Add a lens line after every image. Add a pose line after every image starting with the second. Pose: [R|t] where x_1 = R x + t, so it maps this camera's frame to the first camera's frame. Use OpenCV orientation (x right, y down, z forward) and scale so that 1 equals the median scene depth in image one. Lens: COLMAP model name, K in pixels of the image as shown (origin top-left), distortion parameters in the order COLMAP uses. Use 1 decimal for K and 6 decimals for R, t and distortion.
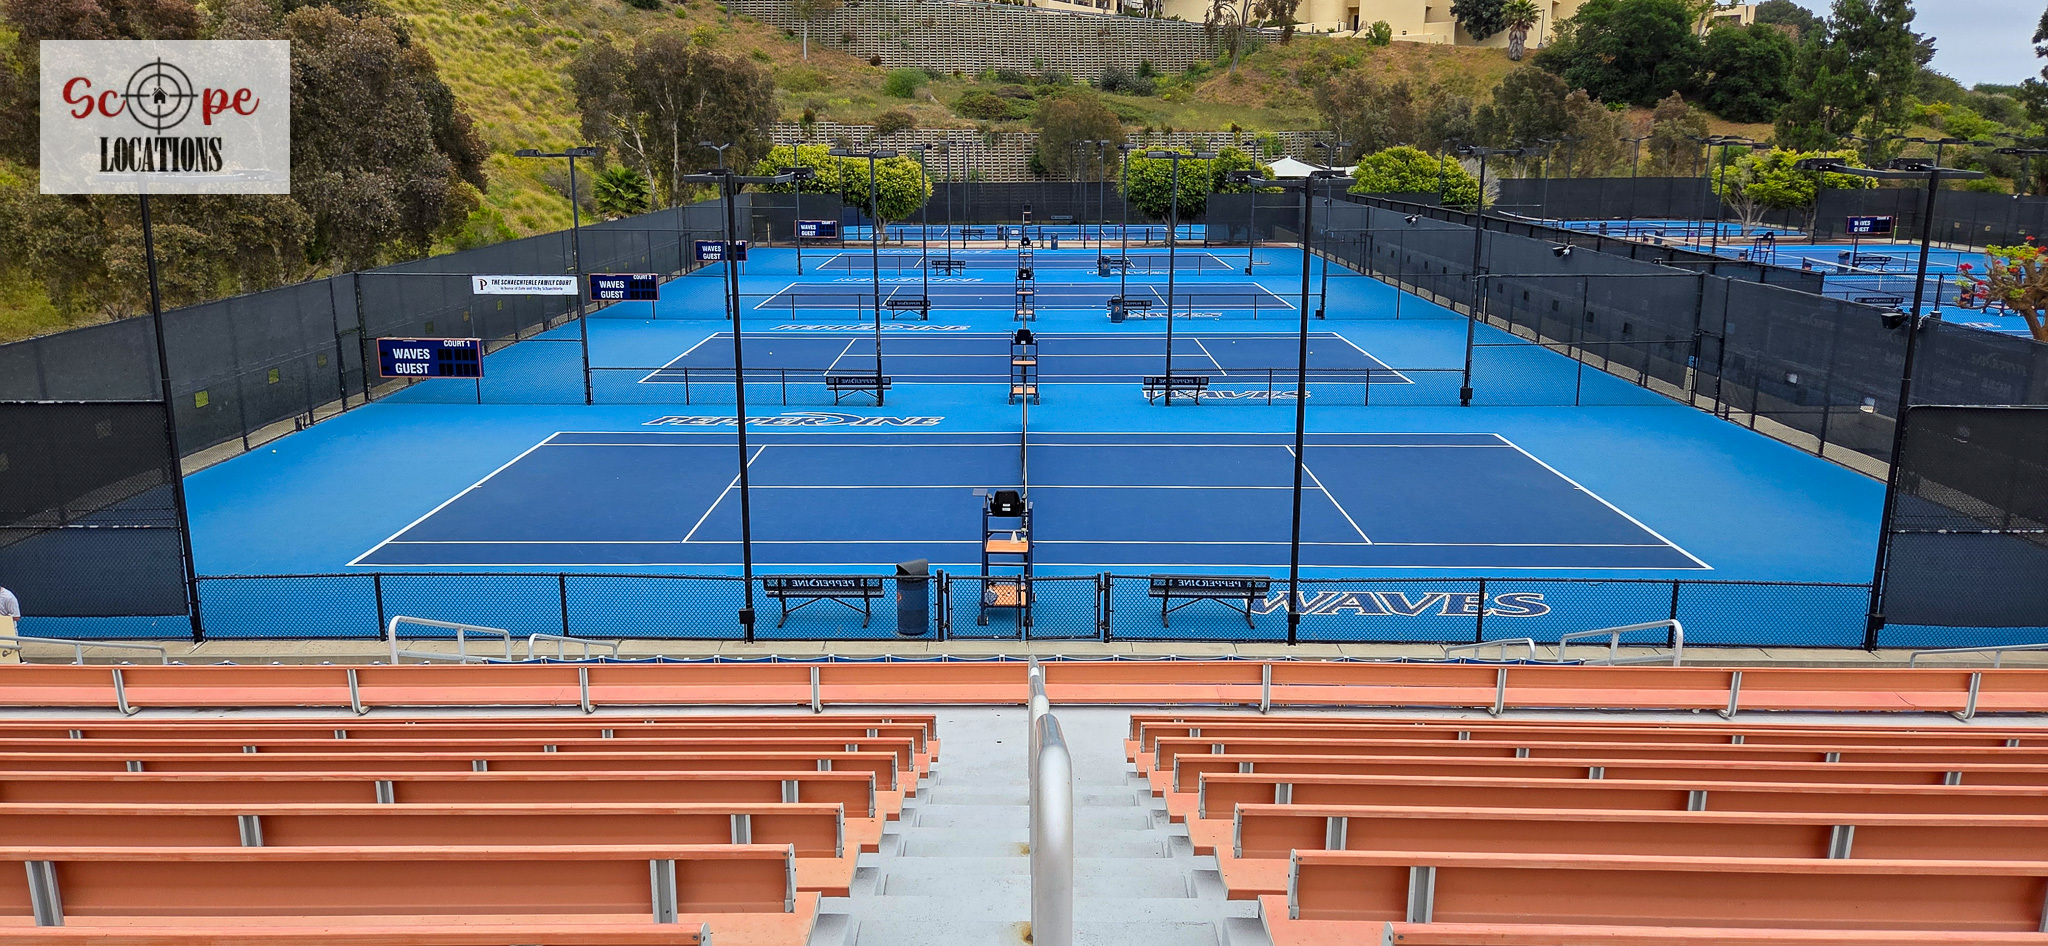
lens RADIAL K [[1362.3, 0, 1009.7], [0, 1362.3, 458.3], [0, 0, 1]] dist [0.086592, -0.067593]
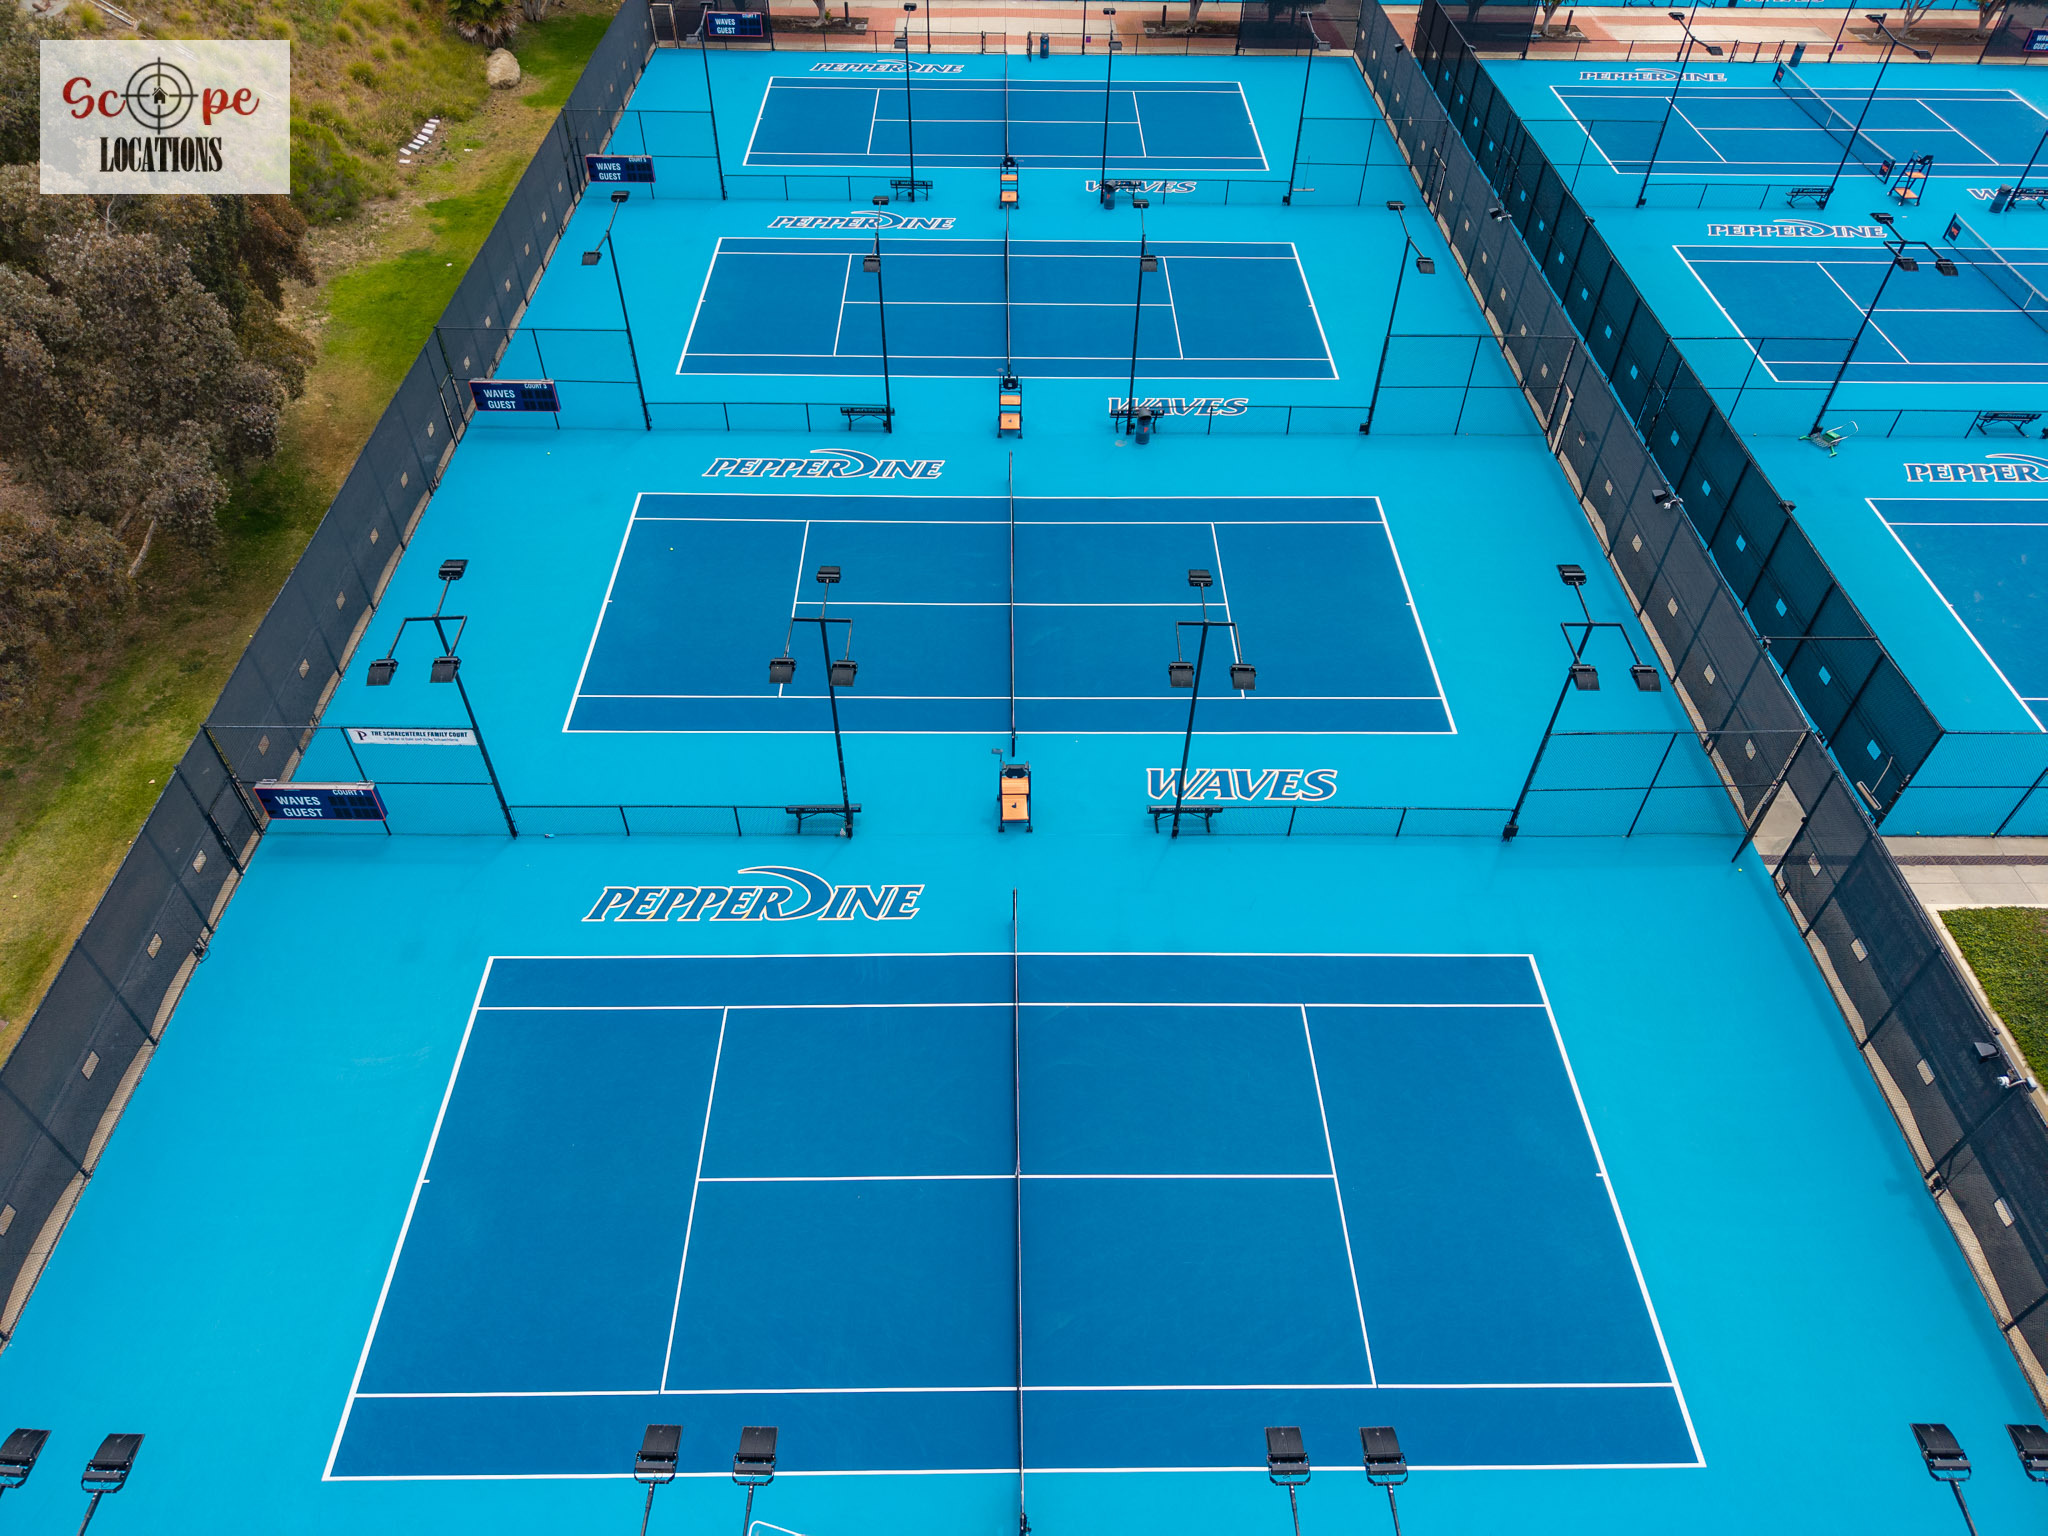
lens RADIAL K [[1377.0, 0, 1024.2], [0, 1377.0, 771.5], [0, 0, 1]] dist [0.016505, -0.012680]
pose [[0.999552, -0.003098, 0.029757, -0.003765], [-0.013252, 0.845881, 0.533207, -0.229694], [-0.026823, -0.533363, 0.845461, 0.114029]]
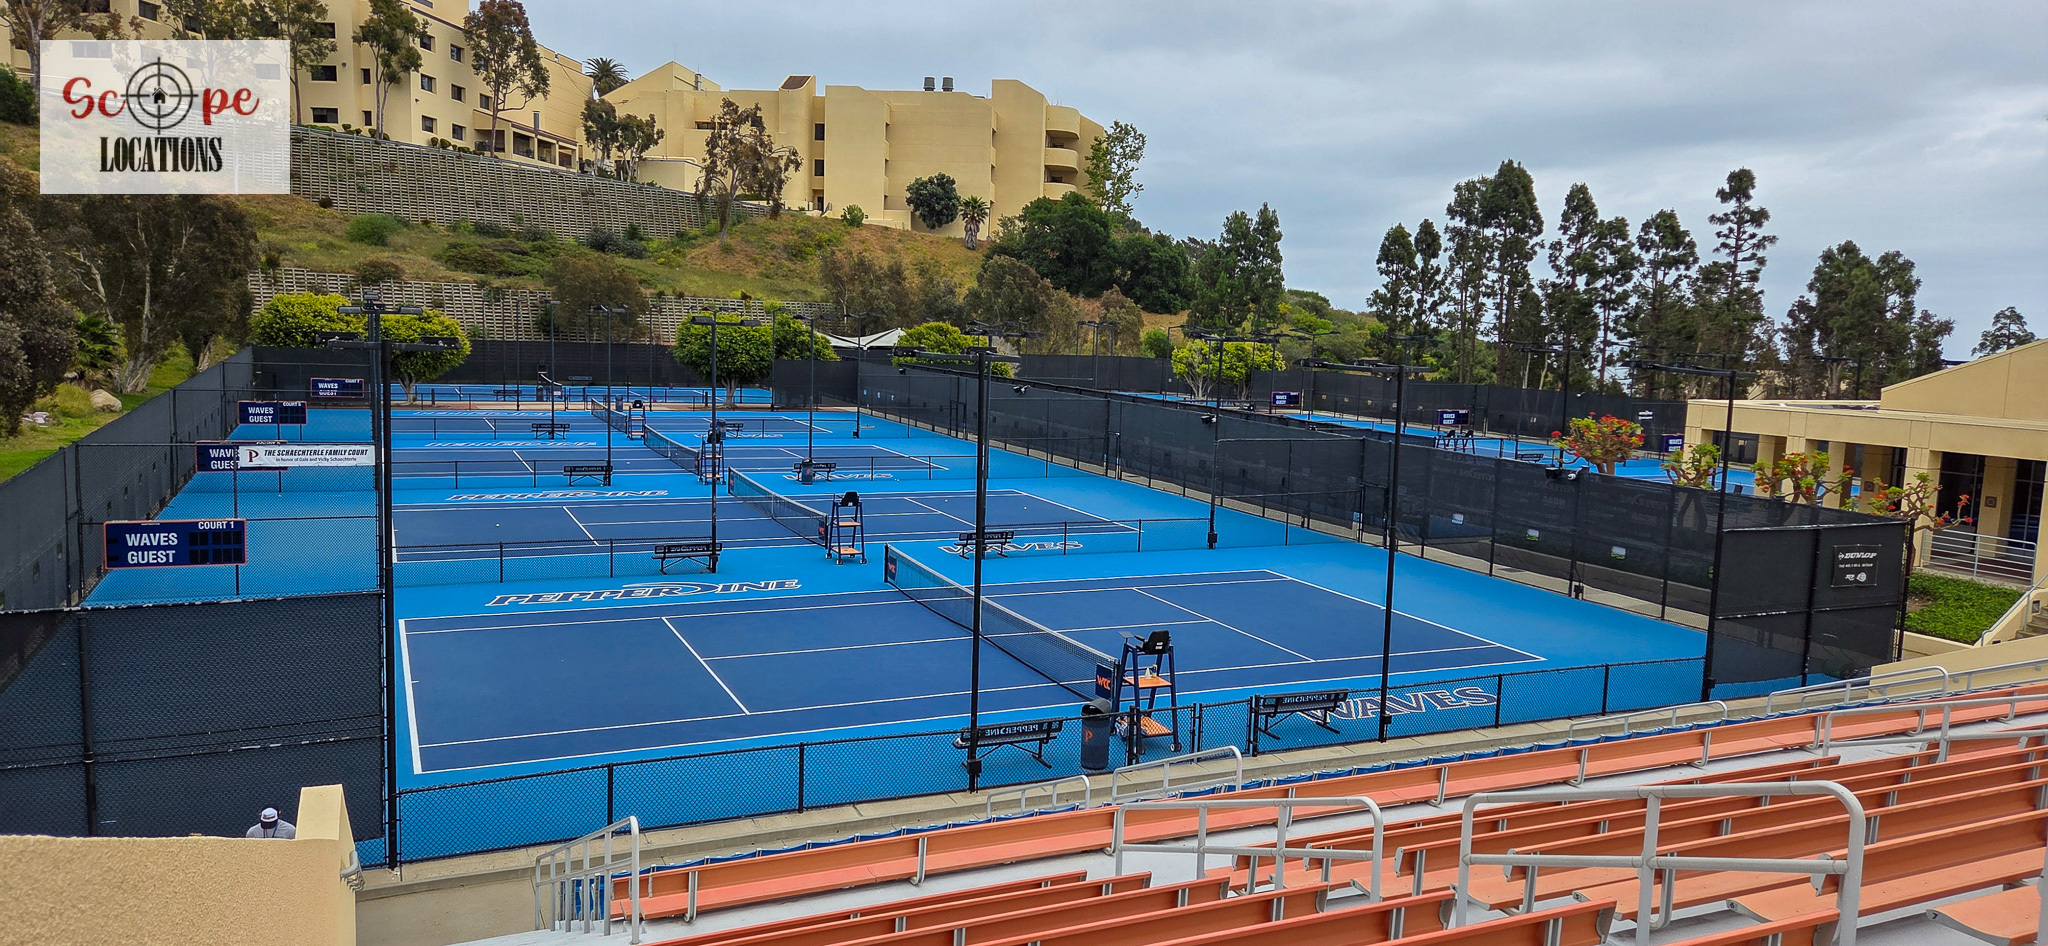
lens RADIAL K [[1362.3, 0, 1036.0], [0, 1362.3, 478.8], [0, 0, 1]] dist [0.086592, -0.067593]
pose [[0.896241, -0.017974, 0.443203, -0.135859], [0.062830, 0.994248, -0.086734, -0.002275], [-0.439095, 0.105581, 0.892215, 0.004032]]
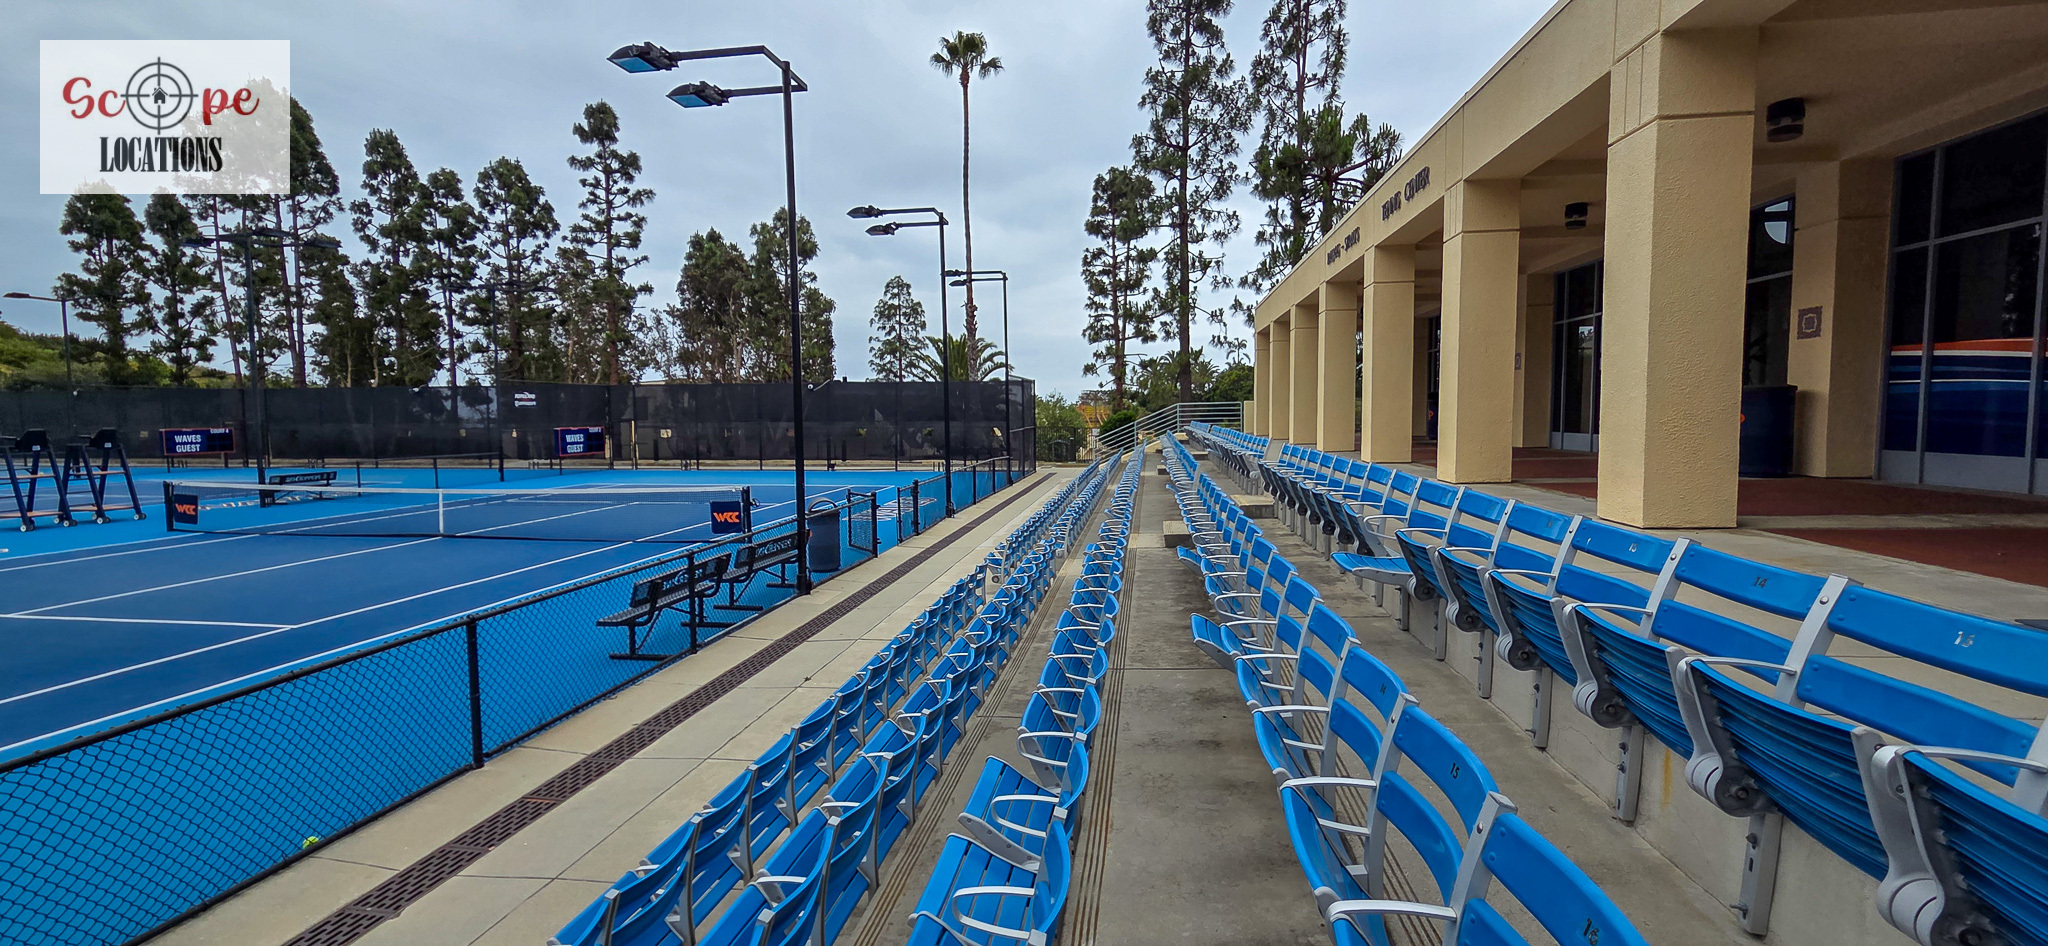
lens RADIAL K [[840.2, 0, 1025.2], [0, 840.2, 471.1], [0, 0, 1]] dist [0.001860, 0.000467]
pose [[0.142676, -0.070521, 0.987254, 0.282060], [0.231014, 0.972282, 0.036066, -0.030251], [-0.962432, 0.222924, 0.155013, 0.364674]]
